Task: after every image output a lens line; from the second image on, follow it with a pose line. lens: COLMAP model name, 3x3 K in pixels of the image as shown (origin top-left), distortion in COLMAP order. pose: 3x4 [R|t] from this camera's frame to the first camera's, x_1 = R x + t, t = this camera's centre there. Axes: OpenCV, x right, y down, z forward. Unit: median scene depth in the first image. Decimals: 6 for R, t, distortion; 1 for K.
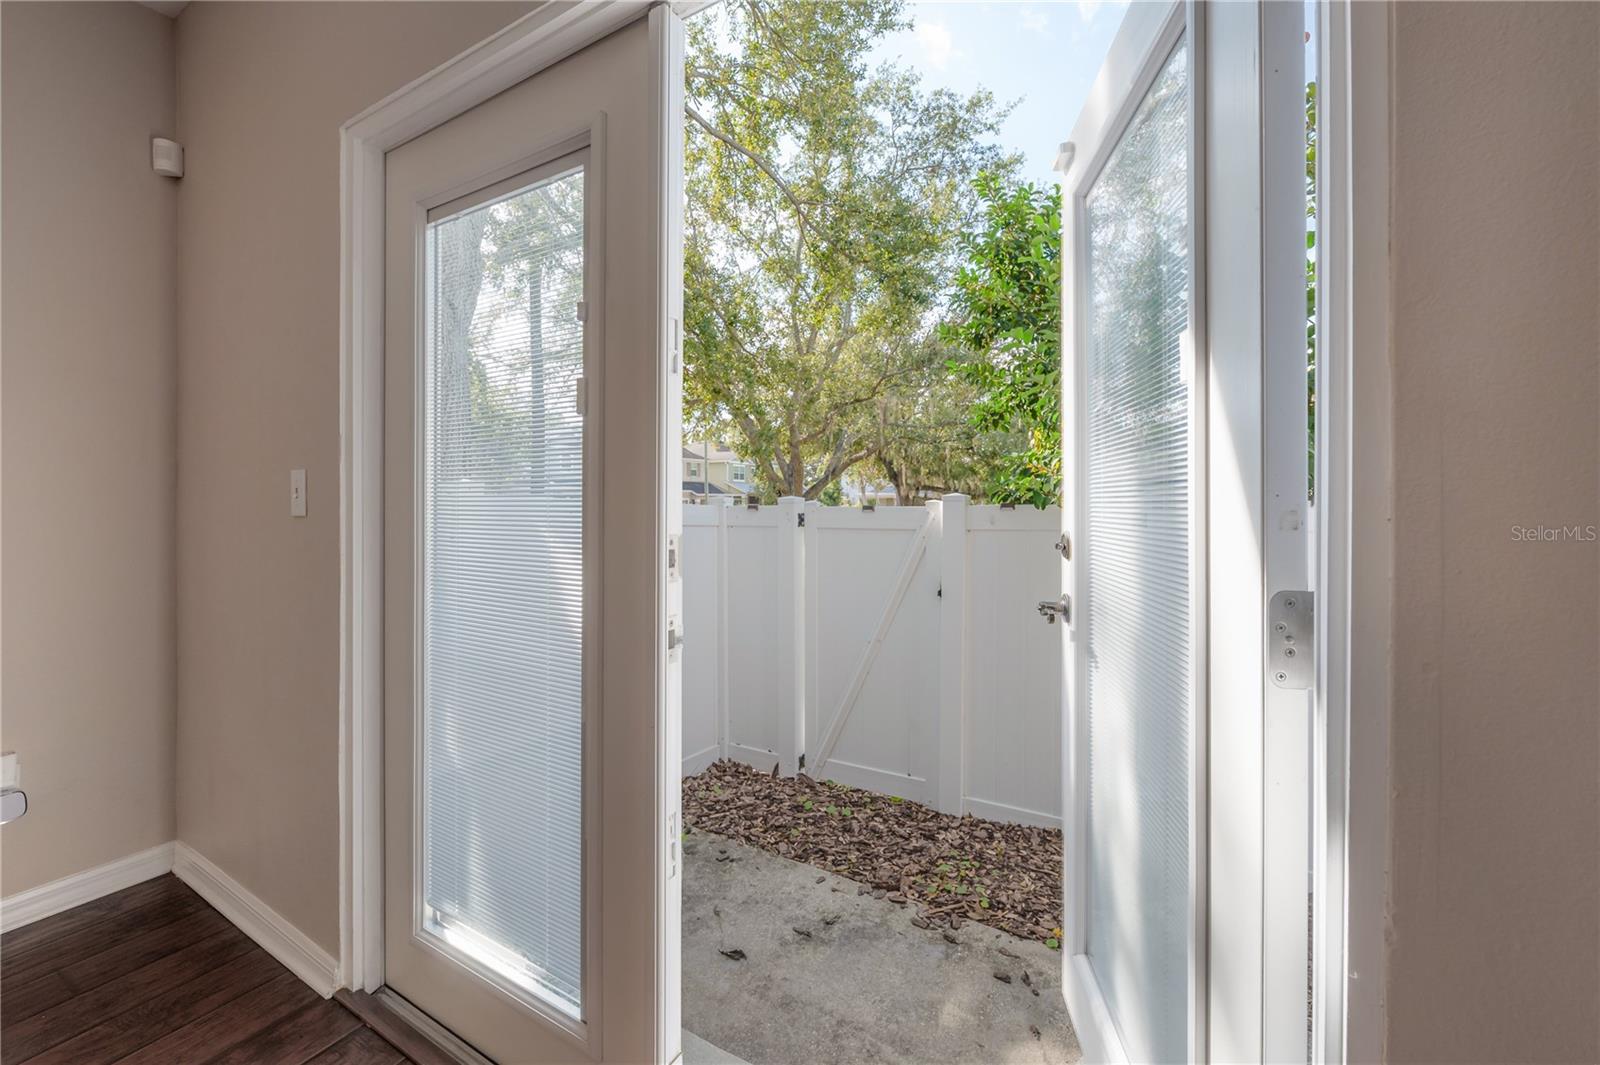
lens RADIAL K [[642.2, 0, 801.7], [0, 642.2, 516.3], [0, 0, 1]] dist [0.001766, -0.000057]
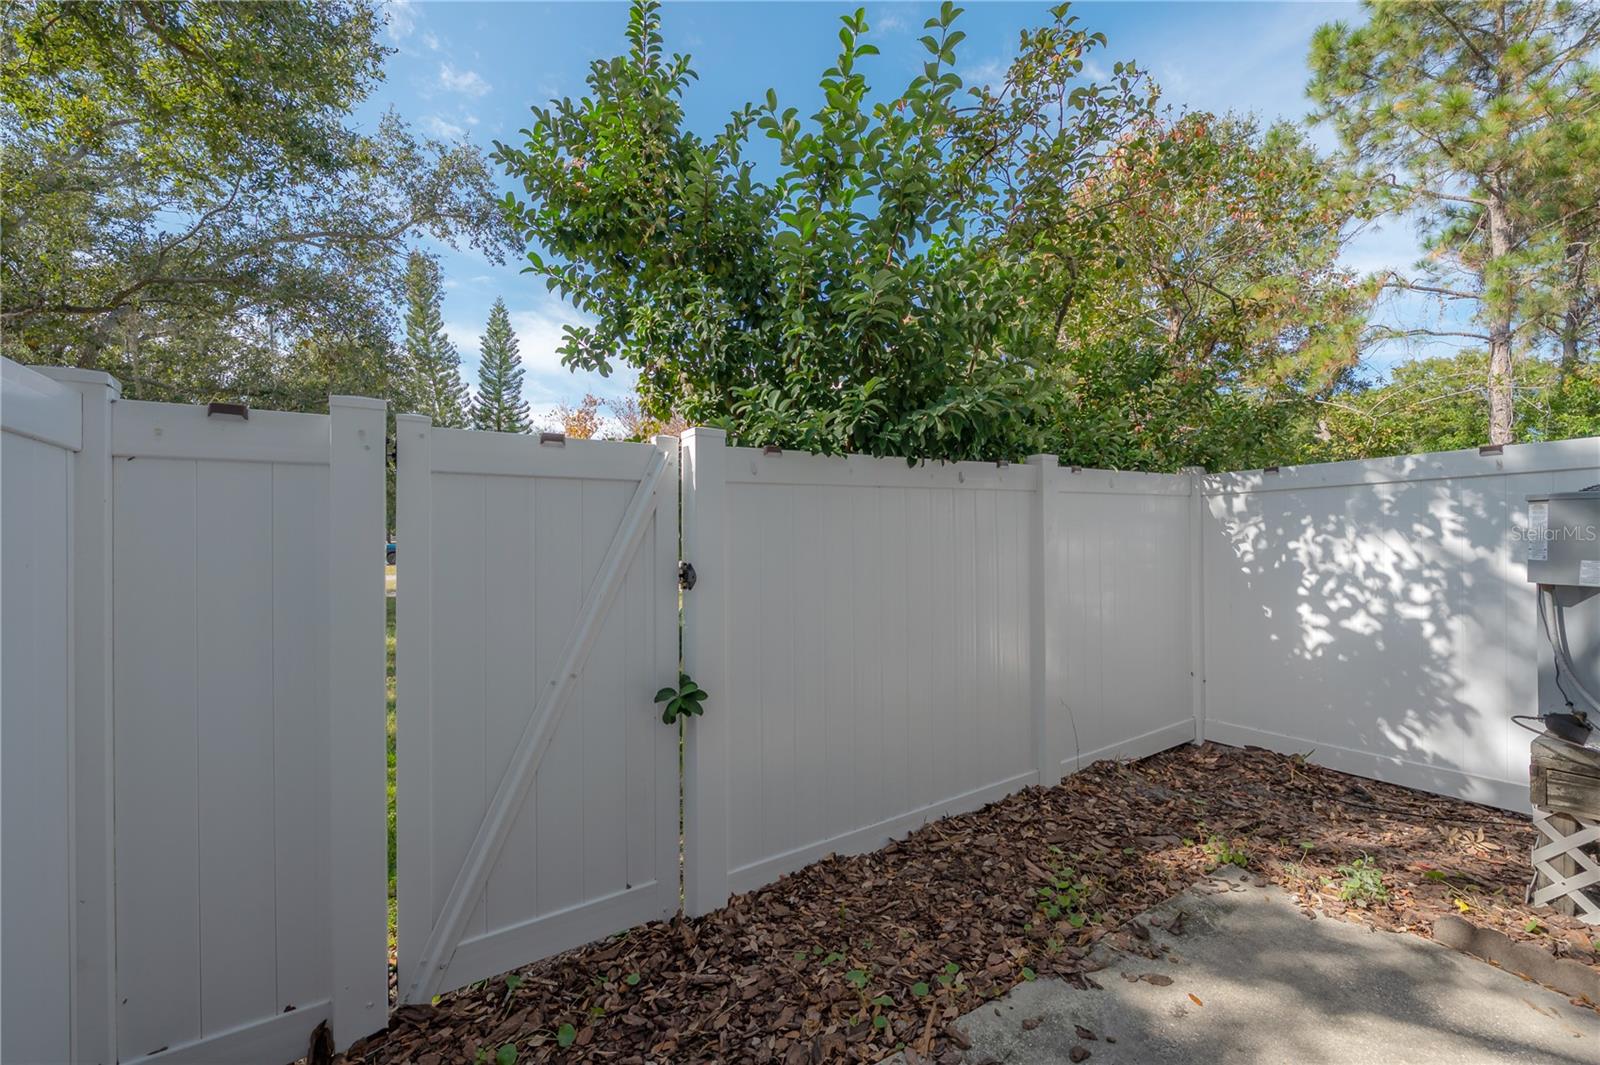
lens RADIAL K [[642.2, 0, 789.1], [0, 642.2, 530.6], [0, 0, 1]] dist [0.001766, -0.000057]
pose [[0.455584, 0.006062, 0.890172, -0.327881], [0.012433, 0.999836, -0.013172, 0.085861], [-0.890106, 0.017069, 0.455434, 0.635904]]
